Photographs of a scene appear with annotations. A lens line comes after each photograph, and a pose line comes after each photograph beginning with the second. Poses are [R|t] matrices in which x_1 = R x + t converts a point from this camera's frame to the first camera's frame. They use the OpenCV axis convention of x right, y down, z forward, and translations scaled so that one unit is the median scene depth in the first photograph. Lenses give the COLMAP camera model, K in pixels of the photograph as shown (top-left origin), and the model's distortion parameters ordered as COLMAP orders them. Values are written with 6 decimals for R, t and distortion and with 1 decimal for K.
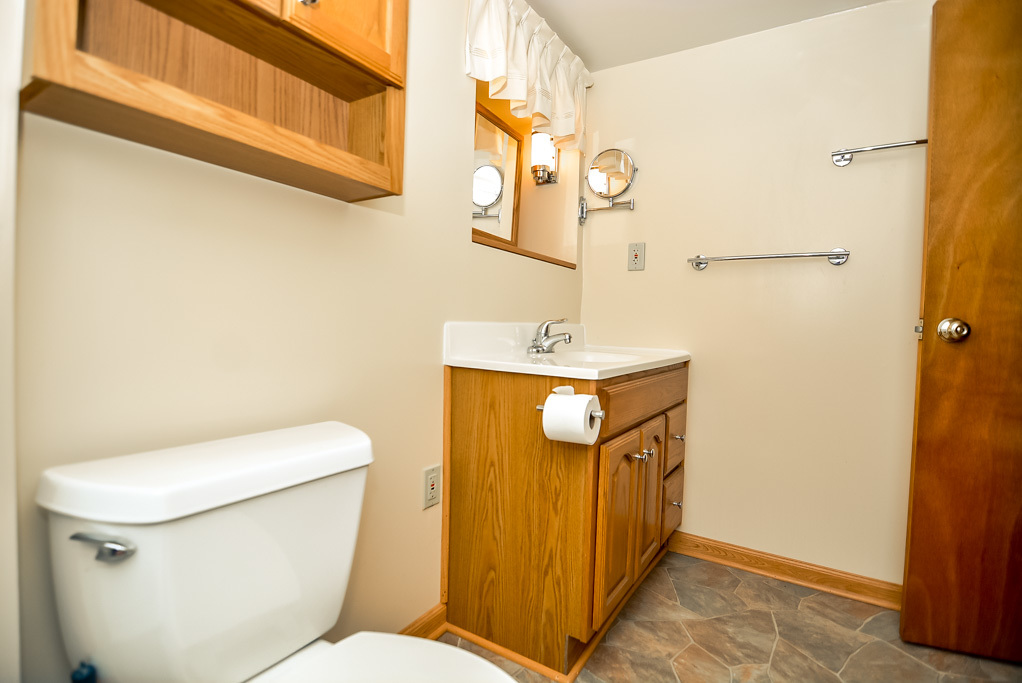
lens RADIAL K [[493.9, 0, 511.0], [0, 493.9, 341.5], [0, 0, 1]] dist [-0.005315, -0.012447]
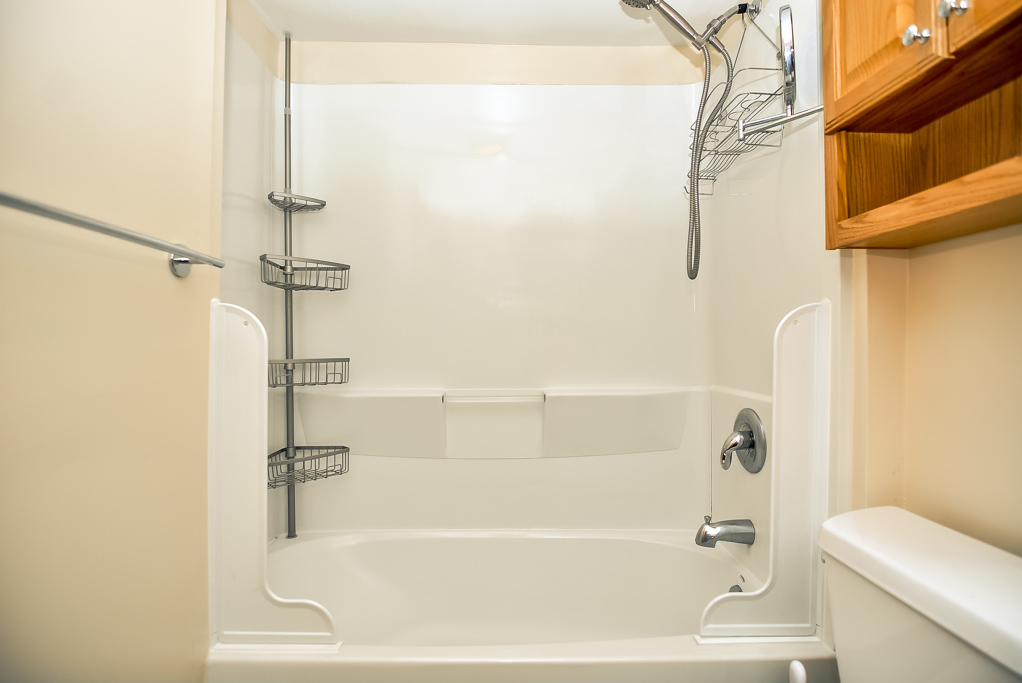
lens RADIAL K [[493.9, 0, 511.0], [0, 493.9, 341.5], [0, 0, 1]] dist [-0.005315, -0.012447]
pose [[-0.841680, -0.035043, -0.538839, 0.616748], [-0.044358, 0.999006, 0.004319, -0.131404], [0.538152, 0.027537, -0.842398, 1.315294]]
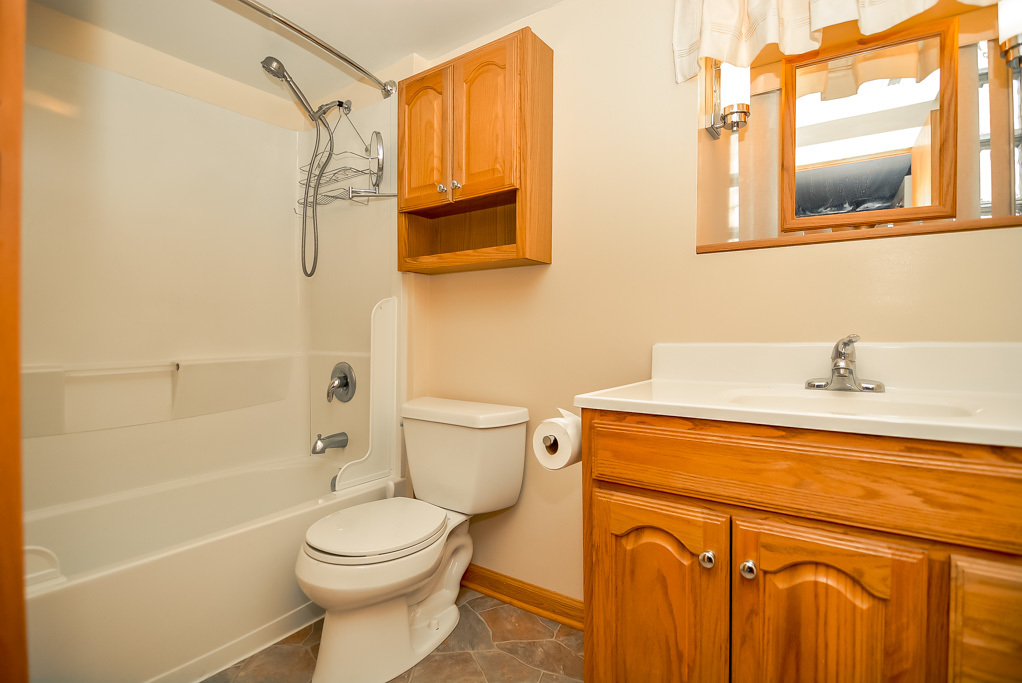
lens RADIAL K [[493.9, 0, 511.0], [0, 493.9, 341.5], [0, 0, 1]] dist [-0.005315, -0.012447]
pose [[-0.064718, -0.012905, -0.997820, 1.633410], [-0.033040, 0.999396, -0.010782, -0.041726], [0.997356, 0.032270, -0.065105, 1.413237]]
